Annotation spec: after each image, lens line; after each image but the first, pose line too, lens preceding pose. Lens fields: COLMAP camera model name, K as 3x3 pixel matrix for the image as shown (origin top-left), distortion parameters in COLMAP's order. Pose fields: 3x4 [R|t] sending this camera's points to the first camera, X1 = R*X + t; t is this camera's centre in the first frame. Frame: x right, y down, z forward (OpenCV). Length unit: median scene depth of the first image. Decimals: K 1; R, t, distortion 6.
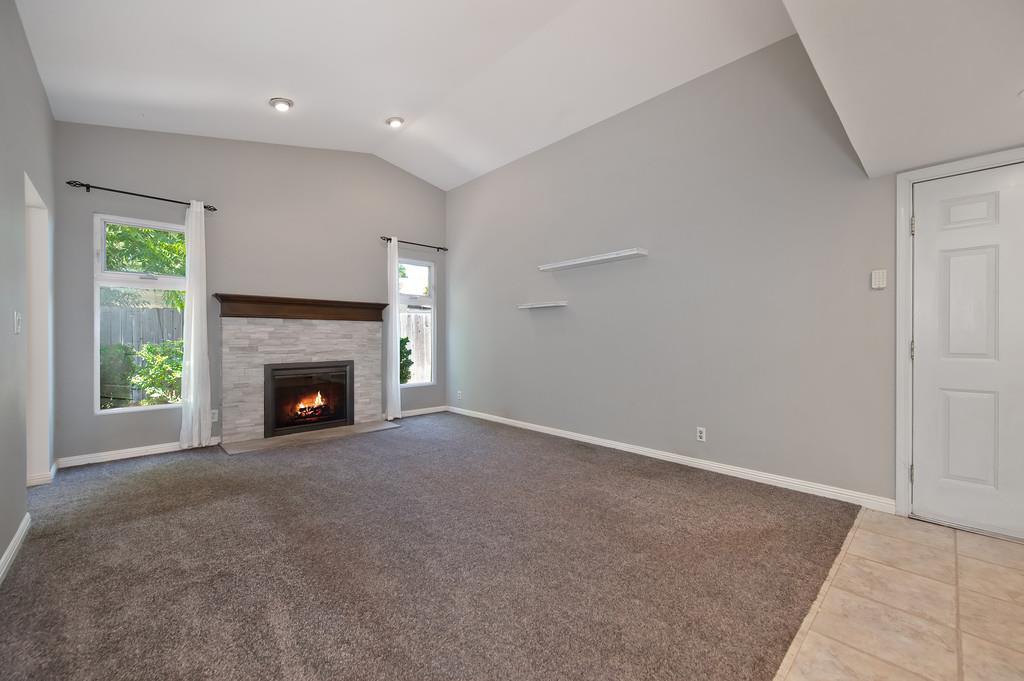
lens RADIAL K [[407.9, 0, 520.3], [0, 407.9, 334.8], [0, 0, 1]] dist [0.006702, -0.002492]
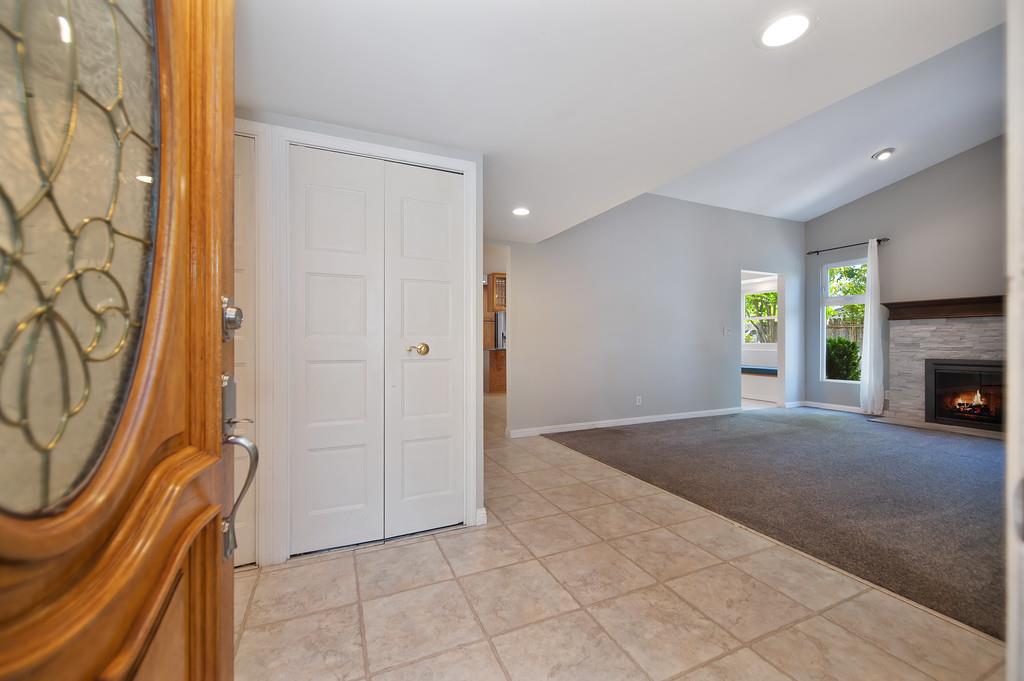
lens RADIAL K [[407.9, 0, 520.0], [0, 407.9, 339.4], [0, 0, 1]] dist [0.006702, -0.002492]
pose [[-0.320132, -0.000732, -0.947373, 0.827586], [0.005530, 0.999981, -0.002641, 0.012880], [0.947357, -0.006084, -0.320122, 0.271611]]
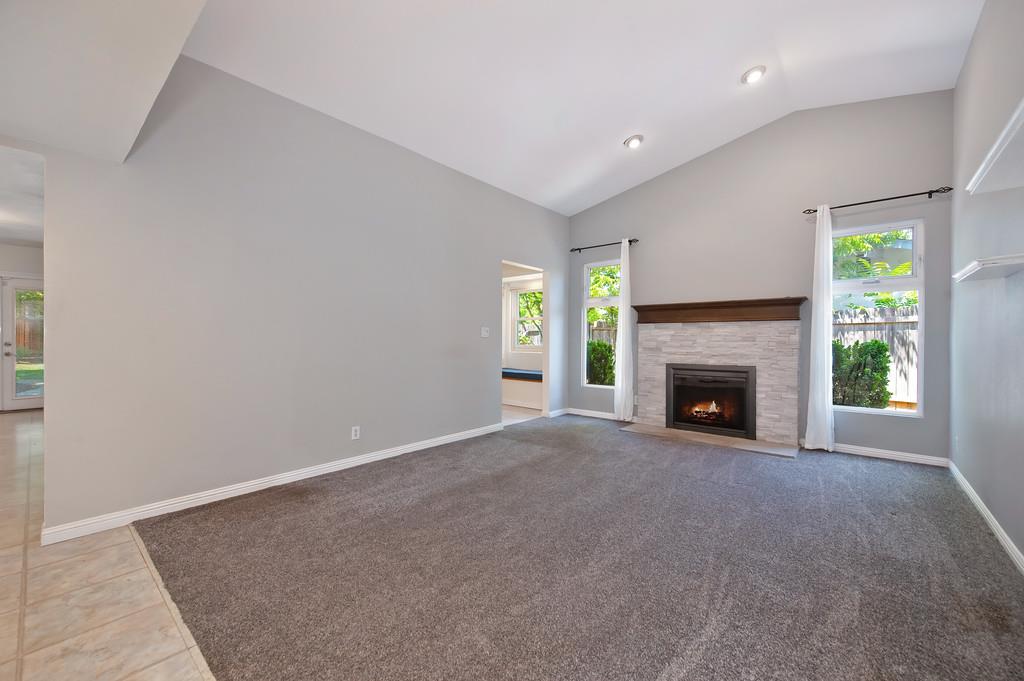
lens RADIAL K [[407.9, 0, 509.2], [0, 407.9, 339.1], [0, 0, 1]] dist [0.006702, -0.002492]
pose [[0.101106, 0.000509, -0.994876, 0.455007], [0.001927, 0.999998, 0.000707, 0.002591], [0.994874, -0.001988, 0.101104, 0.434434]]
